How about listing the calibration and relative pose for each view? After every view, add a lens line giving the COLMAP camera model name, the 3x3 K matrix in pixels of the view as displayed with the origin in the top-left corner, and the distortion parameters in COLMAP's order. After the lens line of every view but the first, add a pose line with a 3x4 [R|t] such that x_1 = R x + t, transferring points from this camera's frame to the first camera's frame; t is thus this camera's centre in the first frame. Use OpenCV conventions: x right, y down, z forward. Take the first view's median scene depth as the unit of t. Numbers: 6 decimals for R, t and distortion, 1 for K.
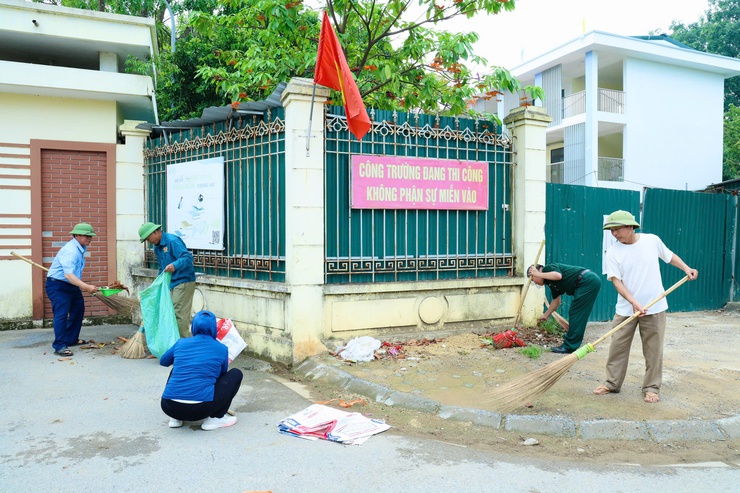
lens RADIAL K [[492.7, 0, 378.7], [0, 492.7, 246.3], [0, 0, 1]] dist [-0.094333, 0.055849]
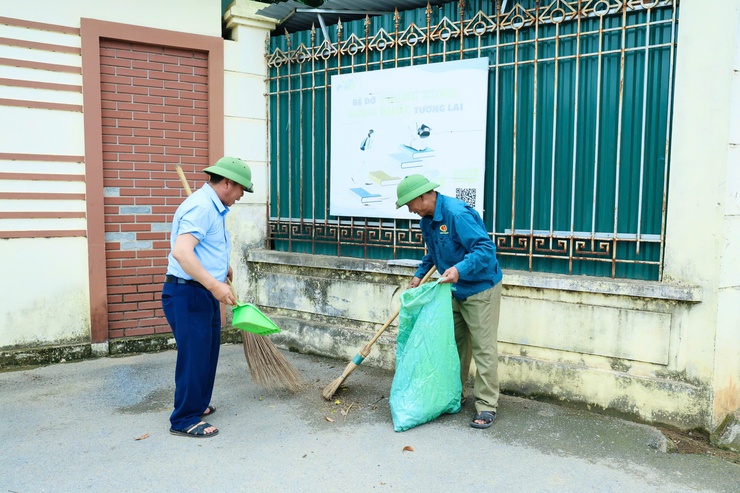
lens RADIAL K [[564.9, 0, 371.8], [0, 564.9, 244.7], [0, 0, 1]] dist [-0.103478, 0.159685]
pose [[0.995572, 0.000228, 0.093997, -0.456982], [-0.005226, 0.998584, 0.052932, 0.000448], [-0.093852, -0.053189, 0.994164, 0.313283]]
